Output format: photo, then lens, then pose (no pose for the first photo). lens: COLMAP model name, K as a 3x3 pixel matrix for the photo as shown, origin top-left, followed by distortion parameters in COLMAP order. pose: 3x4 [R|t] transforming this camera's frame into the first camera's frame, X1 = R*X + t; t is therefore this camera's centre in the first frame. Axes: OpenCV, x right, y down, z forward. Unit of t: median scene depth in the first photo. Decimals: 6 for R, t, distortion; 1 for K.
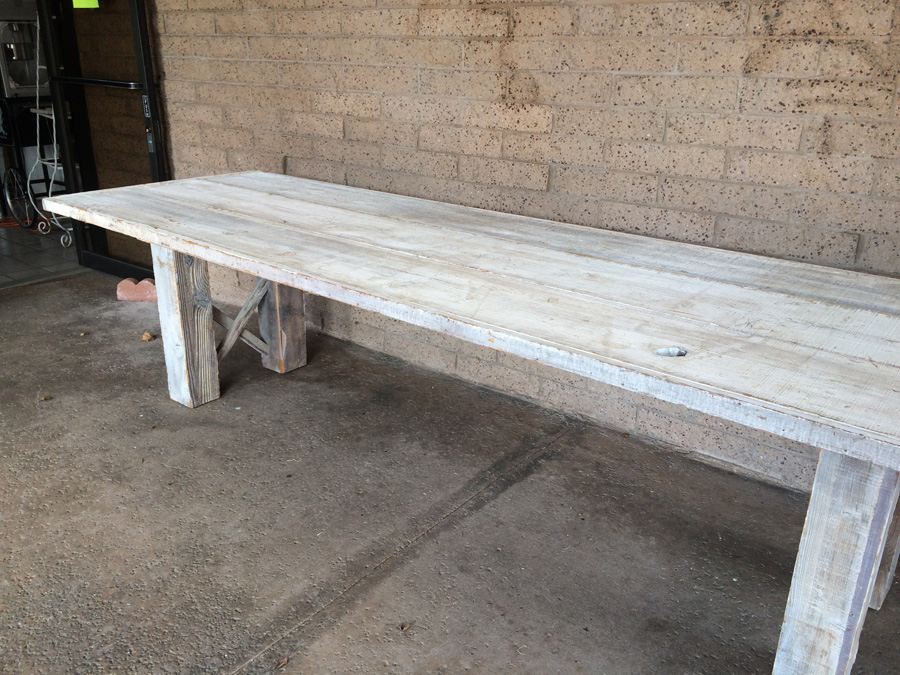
lens RADIAL K [[768.9, 0, 450.0], [0, 768.9, 337.5], [0, 0, 1]] dist [0.087433, -0.113693]
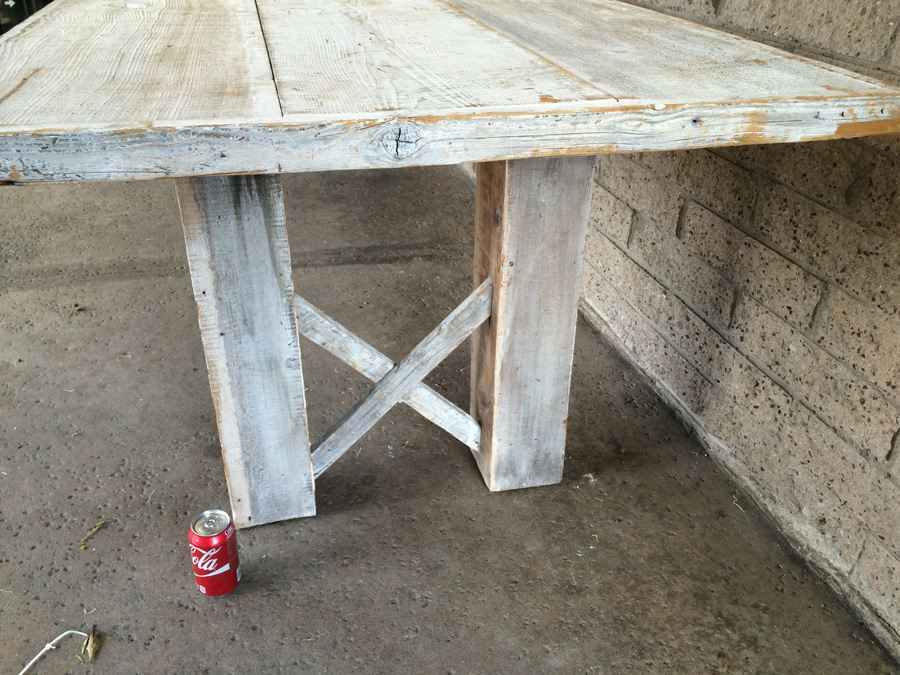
lens RADIAL K [[768.9, 0, 450.0], [0, 768.9, 337.5], [0, 0, 1]] dist [0.087433, -0.113693]
pose [[0.790446, 0.305748, -0.530767, 0.663911], [-0.232431, 0.951423, 0.201919, 0.063695], [0.566720, -0.036239, 0.823113, 0.314984]]
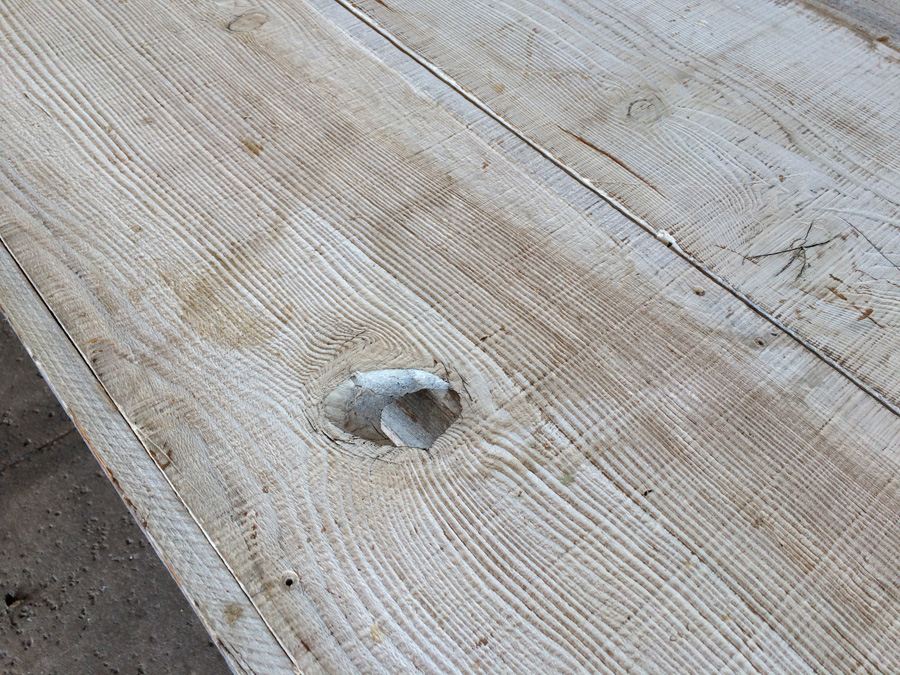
lens RADIAL K [[768.9, 0, 450.0], [0, 768.9, 337.5], [0, 0, 1]] dist [0.087433, -0.113693]
pose [[0.978409, 0.185277, -0.091591, 0.198011], [-0.115659, 0.858092, 0.500301, -0.078211], [0.171287, -0.478906, 0.860994, 0.489243]]
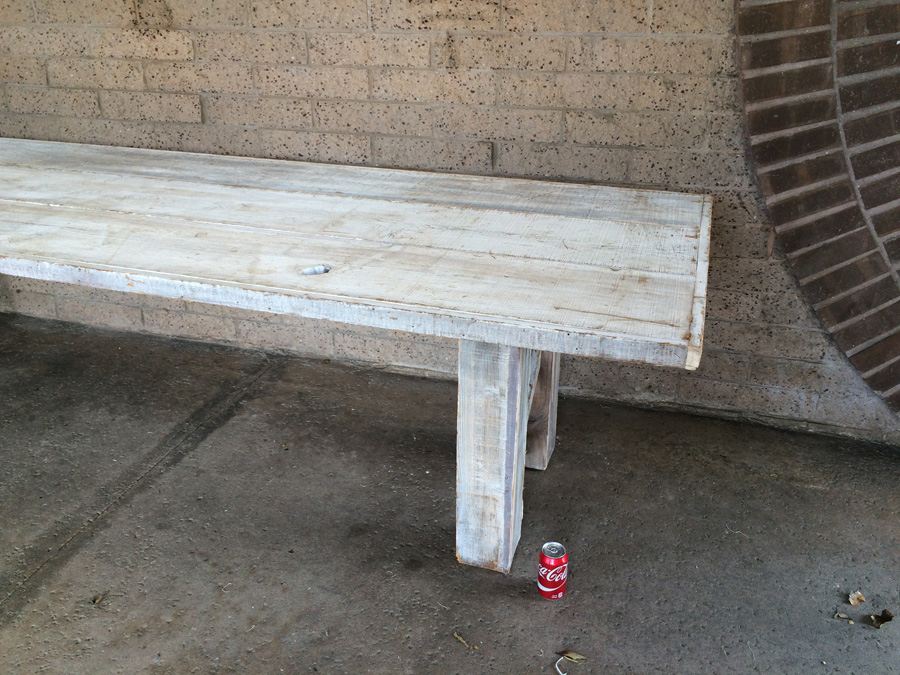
lens RADIAL K [[768.9, 0, 450.0], [0, 768.9, 337.5], [0, 0, 1]] dist [0.087433, -0.113693]
pose [[0.934795, -0.164915, 0.314581, 0.071505], [0.140017, 0.985053, 0.100332, 0.017637], [-0.326425, -0.049743, 0.943913, -0.014866]]
